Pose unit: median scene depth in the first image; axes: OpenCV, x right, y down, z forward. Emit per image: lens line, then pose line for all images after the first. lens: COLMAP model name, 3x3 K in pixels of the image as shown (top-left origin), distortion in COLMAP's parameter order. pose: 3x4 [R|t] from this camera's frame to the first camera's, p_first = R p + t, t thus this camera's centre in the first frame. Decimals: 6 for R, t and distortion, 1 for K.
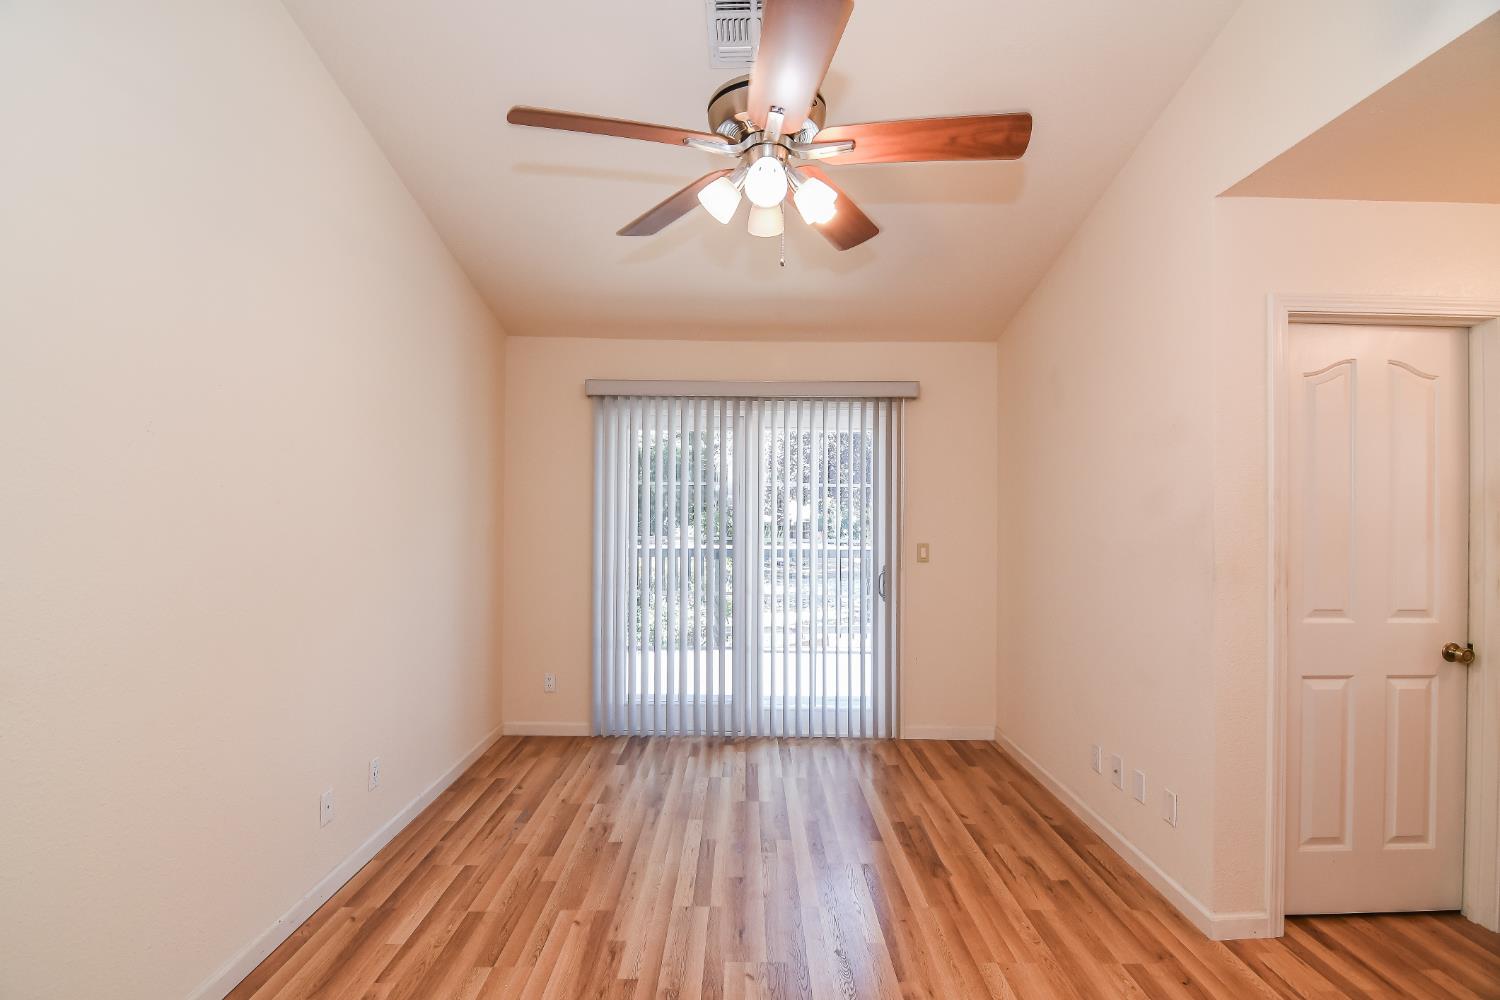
lens RADIAL K [[715.3, 0, 750.0], [0, 715.3, 500.0], [0, 0, 1]] dist [-0.034371, 0.000517]
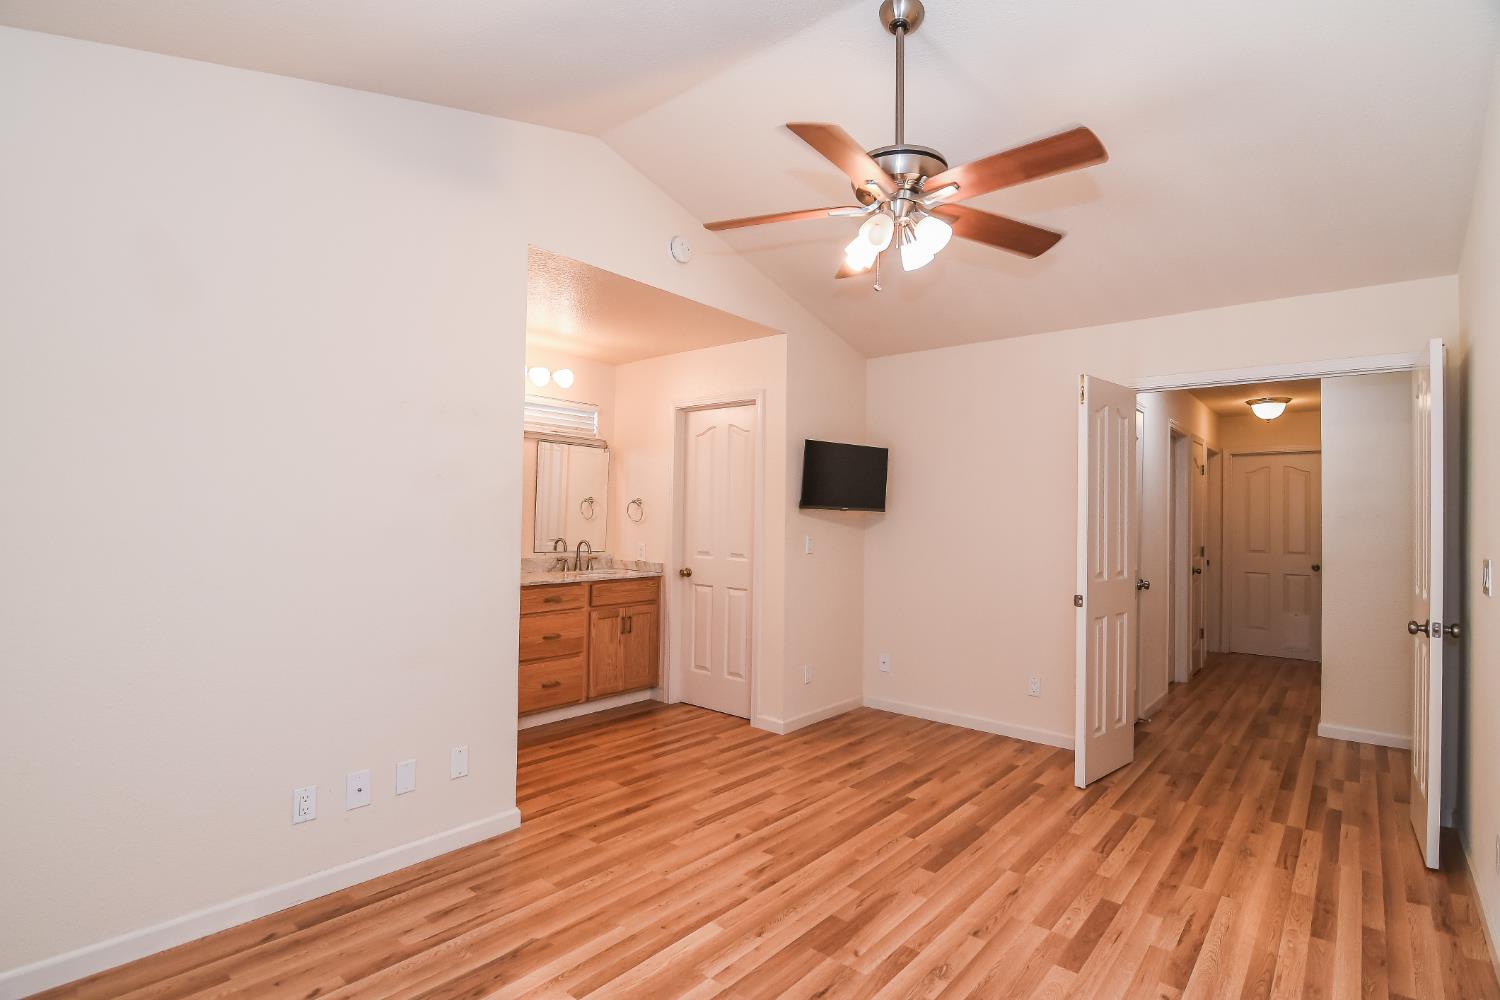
lens RADIAL K [[715.3, 0, 750.0], [0, 715.3, 500.0], [0, 0, 1]] dist [-0.034371, 0.000517]
pose [[-0.753315, -0.006732, 0.657626, -0.442204], [-0.026990, 0.999422, -0.020687, 0.049164], [-0.657106, -0.033333, -0.753061, 1.537259]]
